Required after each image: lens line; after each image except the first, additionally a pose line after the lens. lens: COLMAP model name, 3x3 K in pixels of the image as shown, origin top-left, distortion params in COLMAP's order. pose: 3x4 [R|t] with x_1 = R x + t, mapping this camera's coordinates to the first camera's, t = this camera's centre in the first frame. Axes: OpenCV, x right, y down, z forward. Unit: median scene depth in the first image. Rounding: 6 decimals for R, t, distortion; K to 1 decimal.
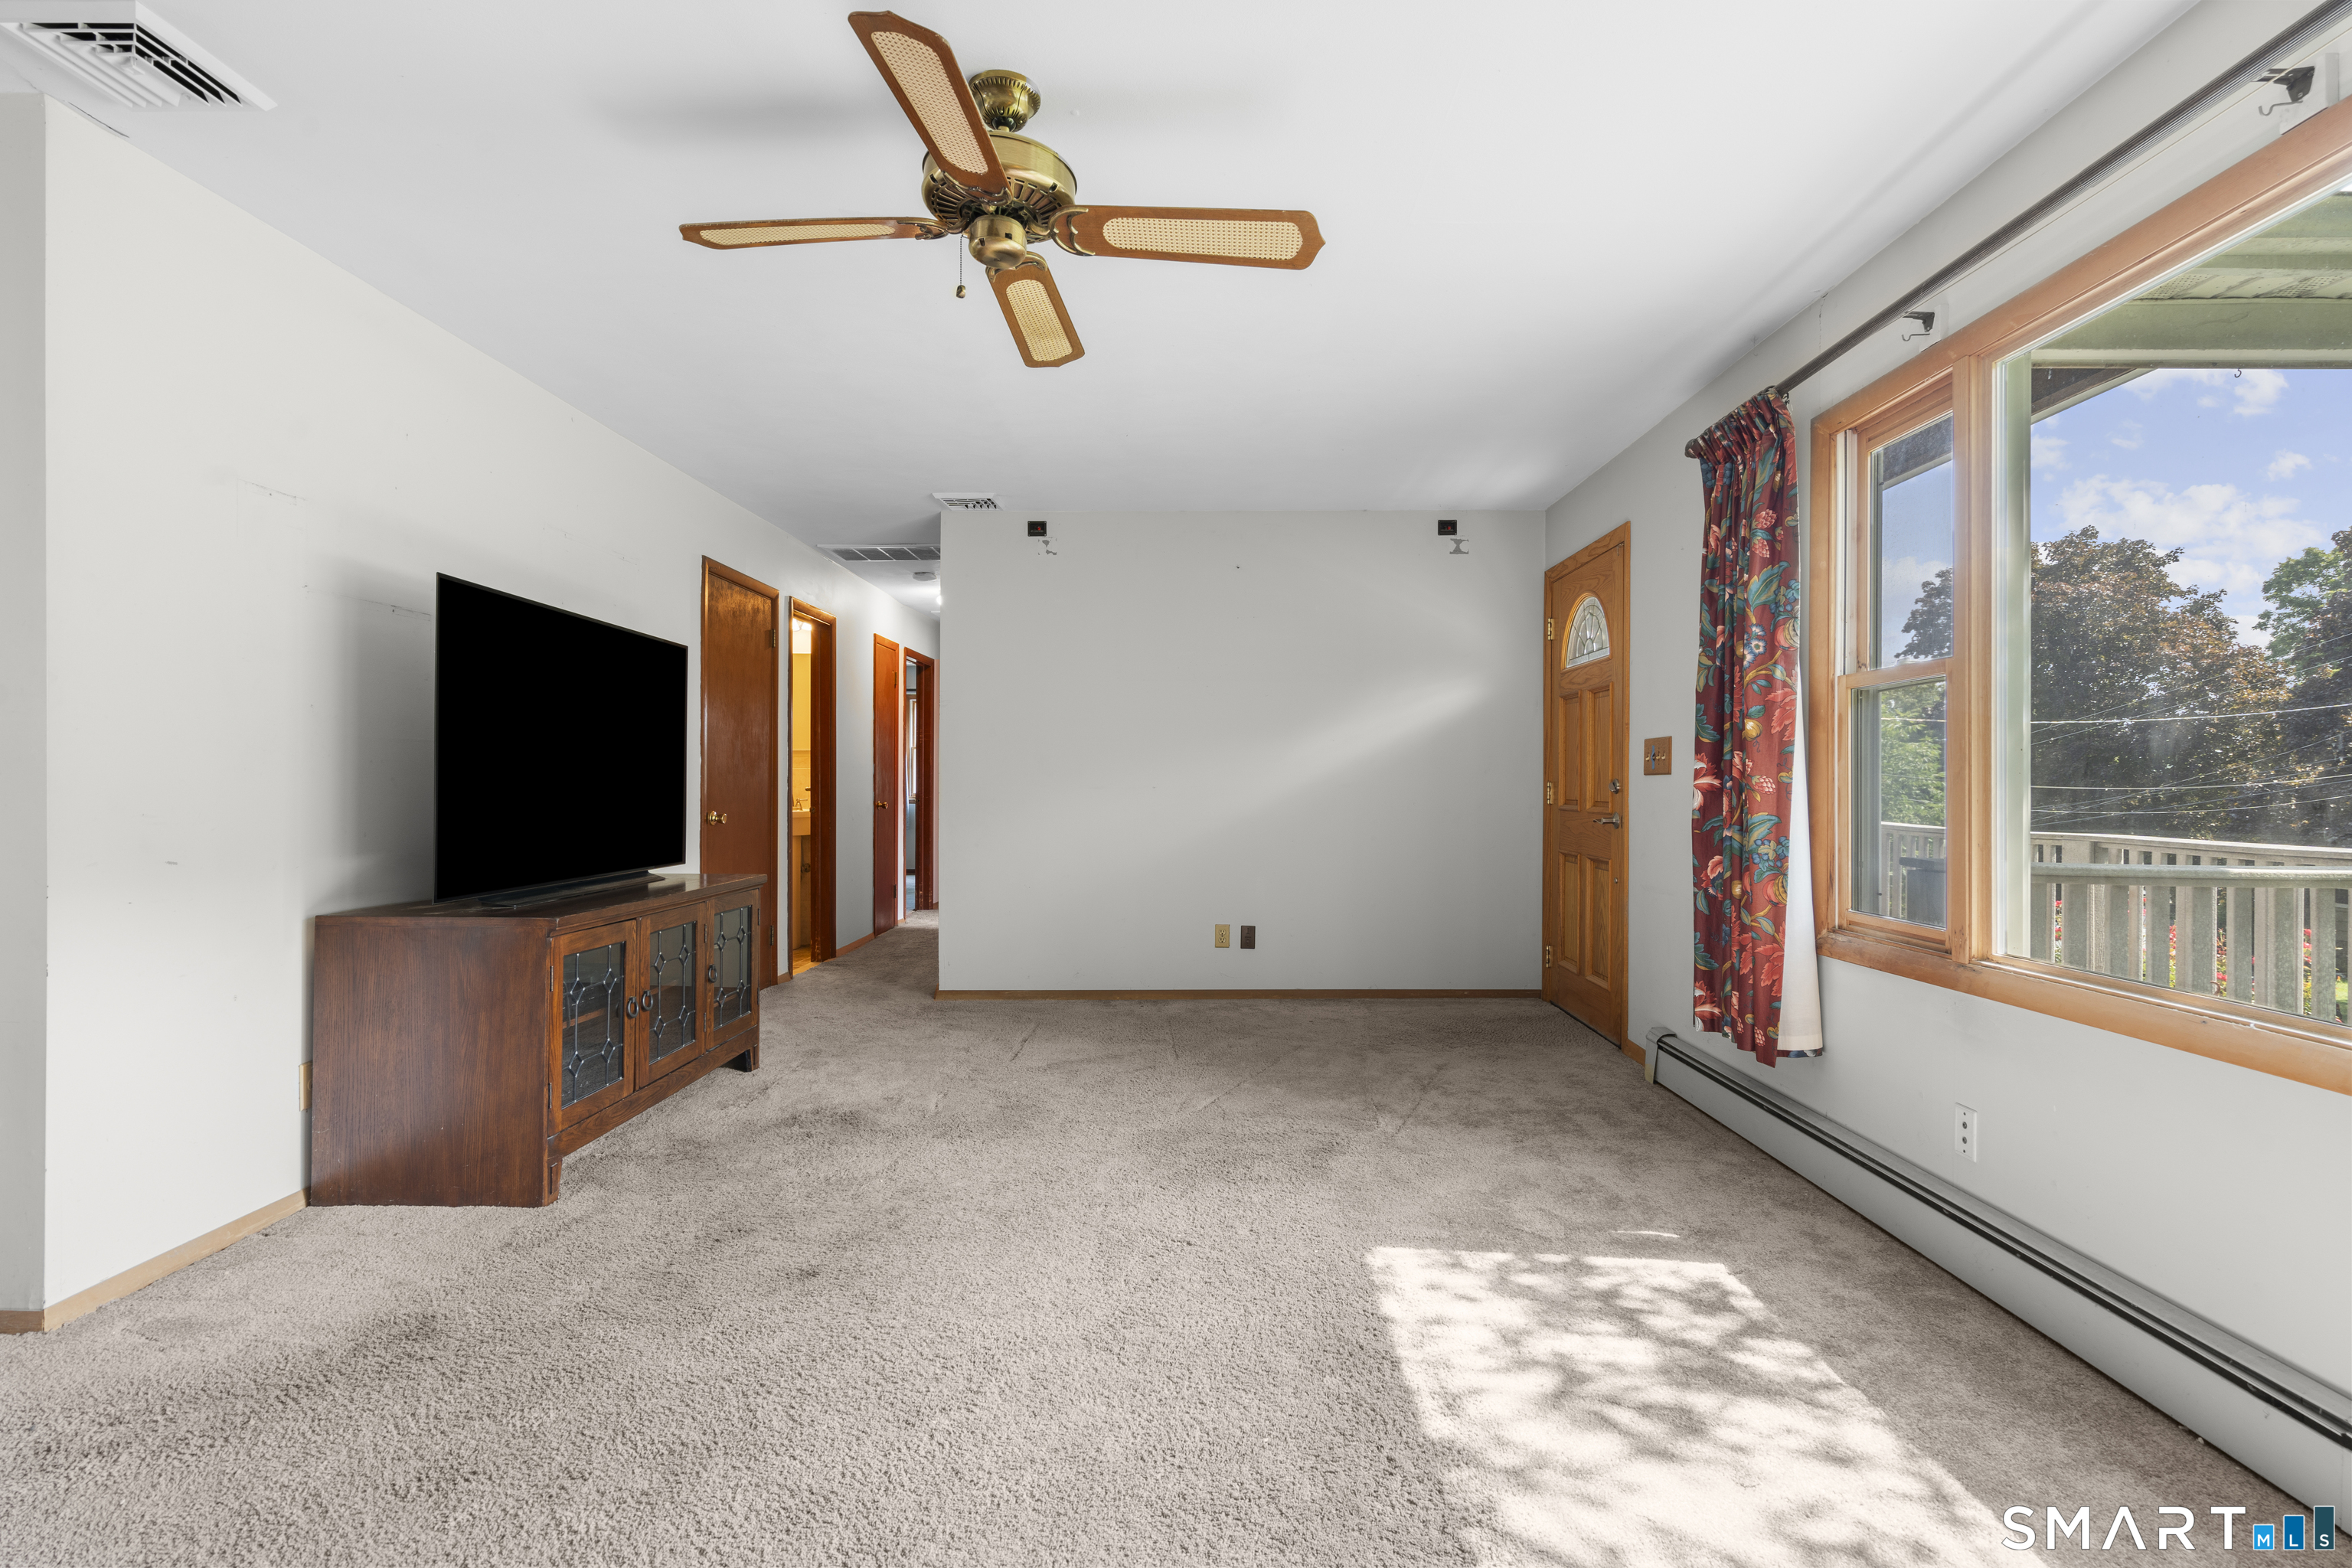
lens RADIAL K [[1105.4, 0, 1184.4], [0, 1105.4, 783.2], [0, 0, 1]] dist [-0.010403, 0.005726]
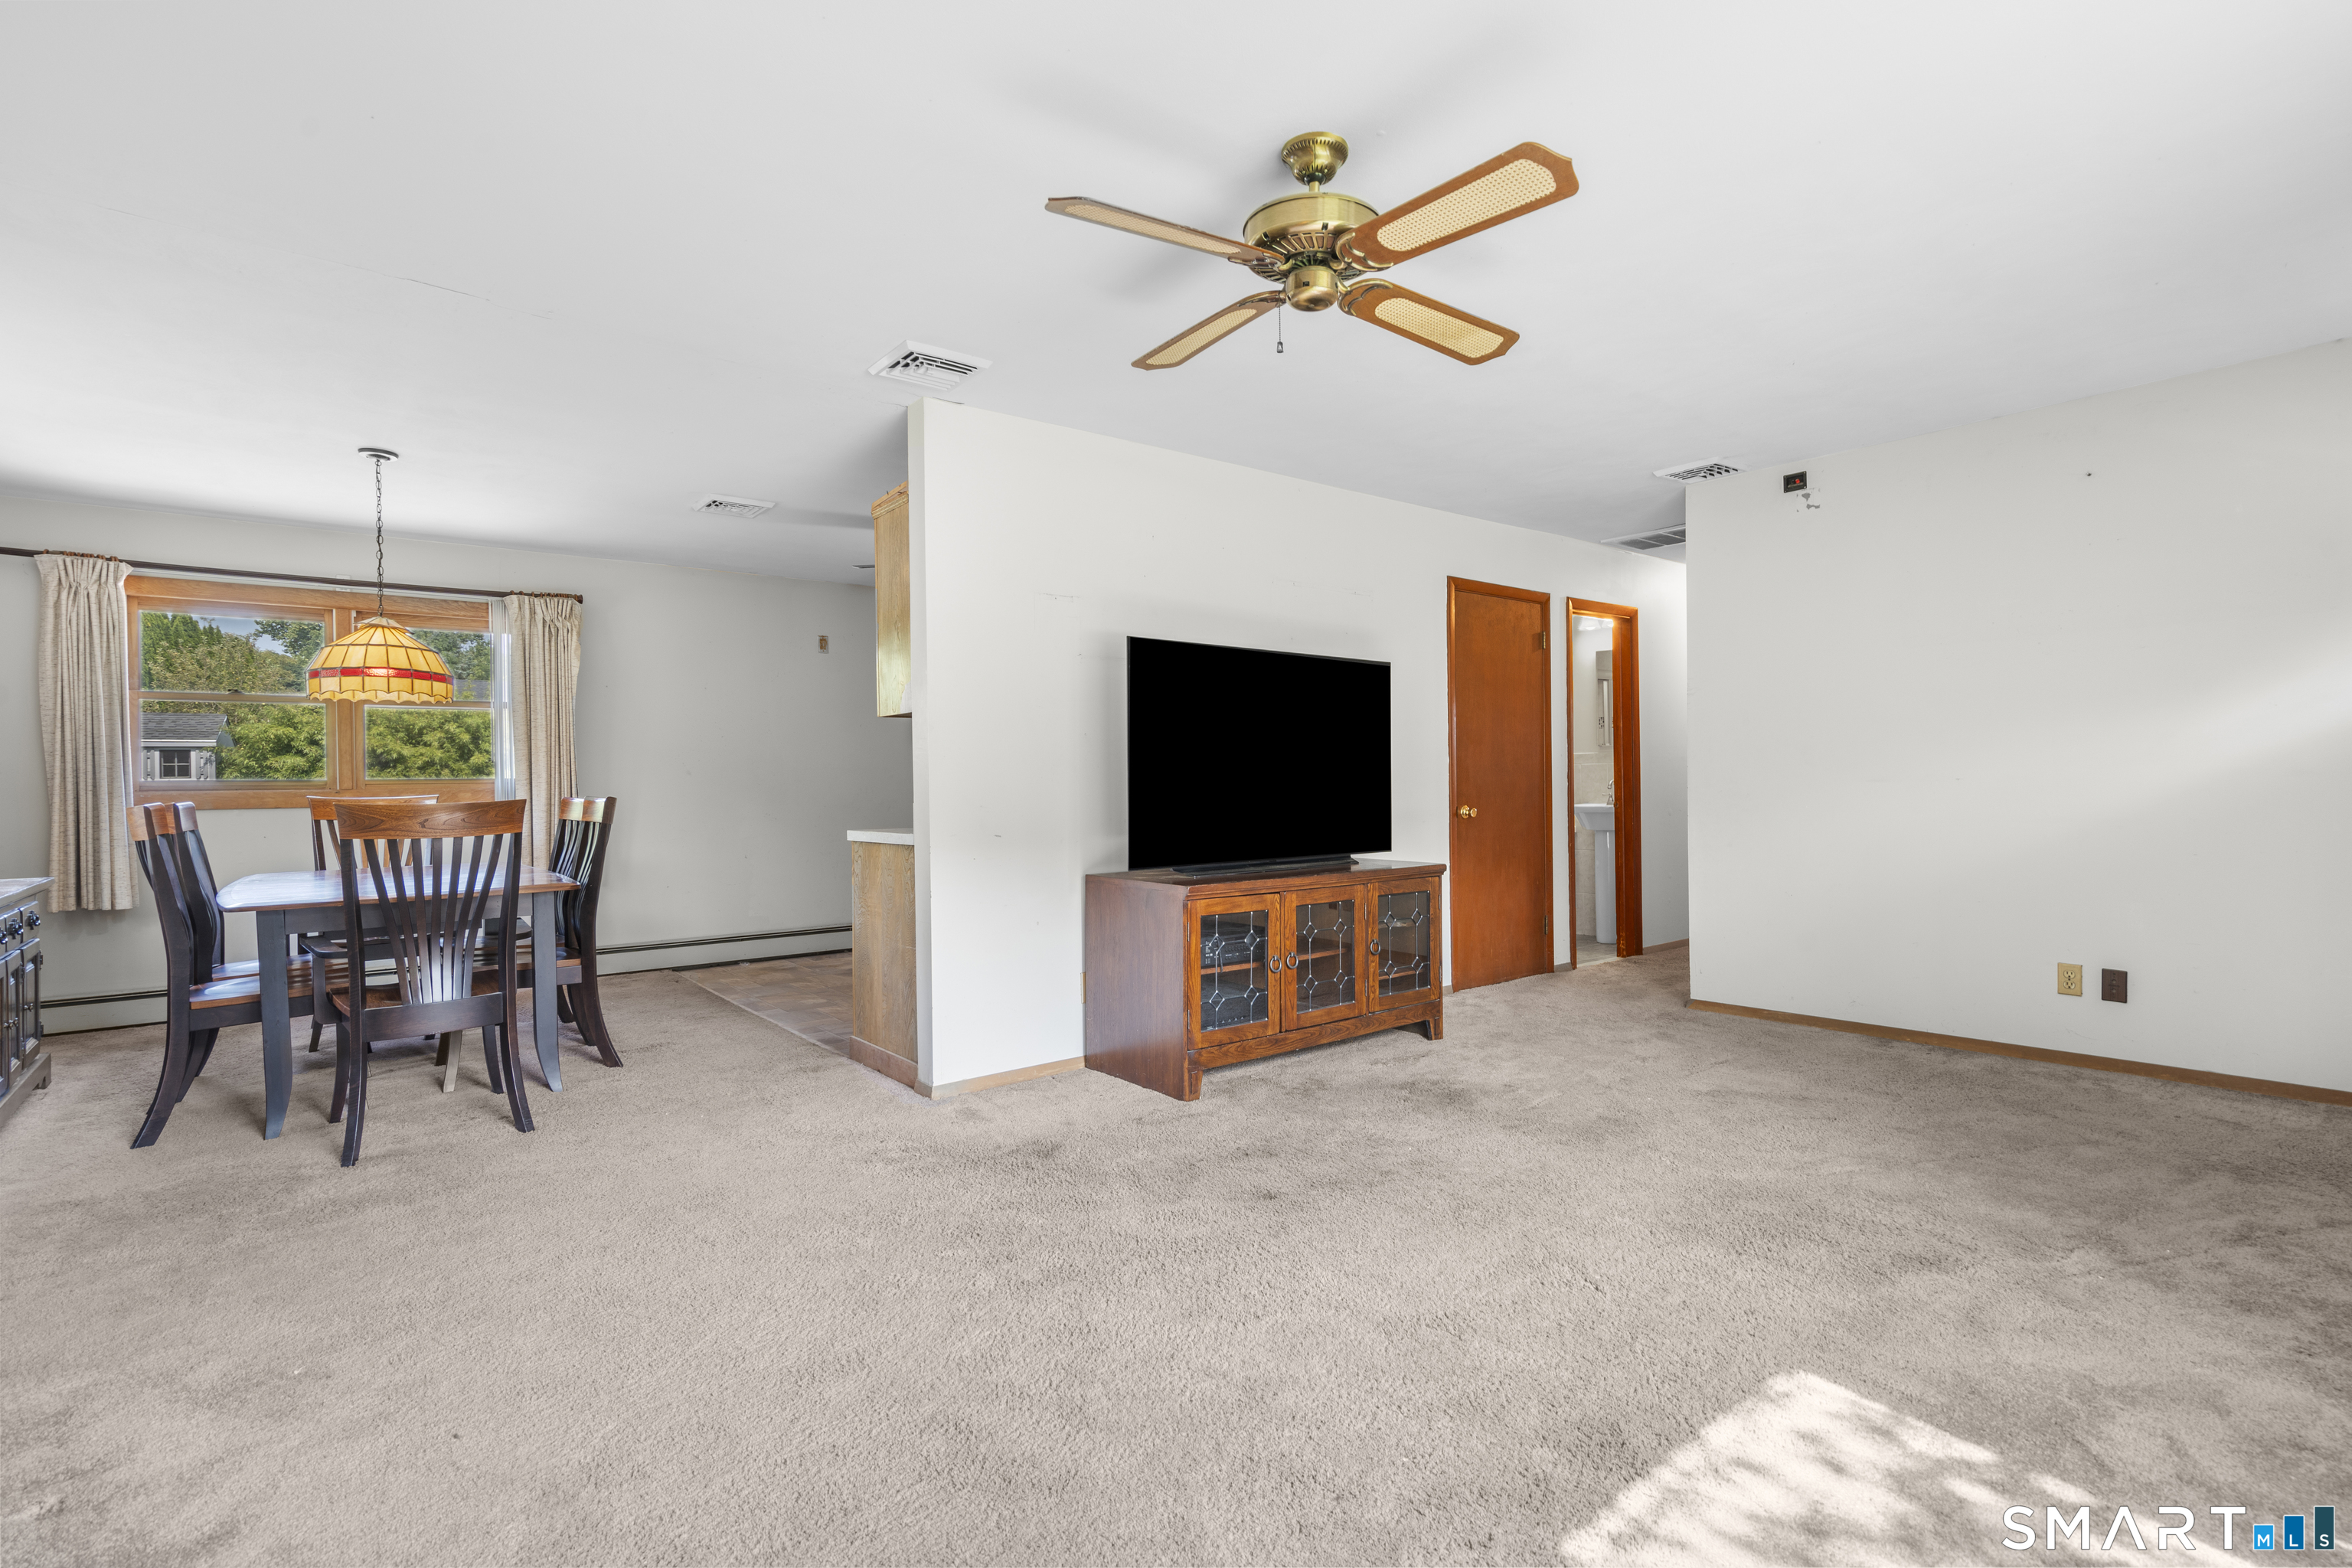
lens RADIAL K [[1105.4, 0, 1184.4], [0, 1105.4, 783.2], [0, 0, 1]] dist [-0.010403, 0.005726]
pose [[0.630390, -0.009284, -0.776223, 0.440376], [0.014332, 0.999897, -0.000320, -0.001439], [0.776146, -0.010923, 0.630458, 0.151245]]
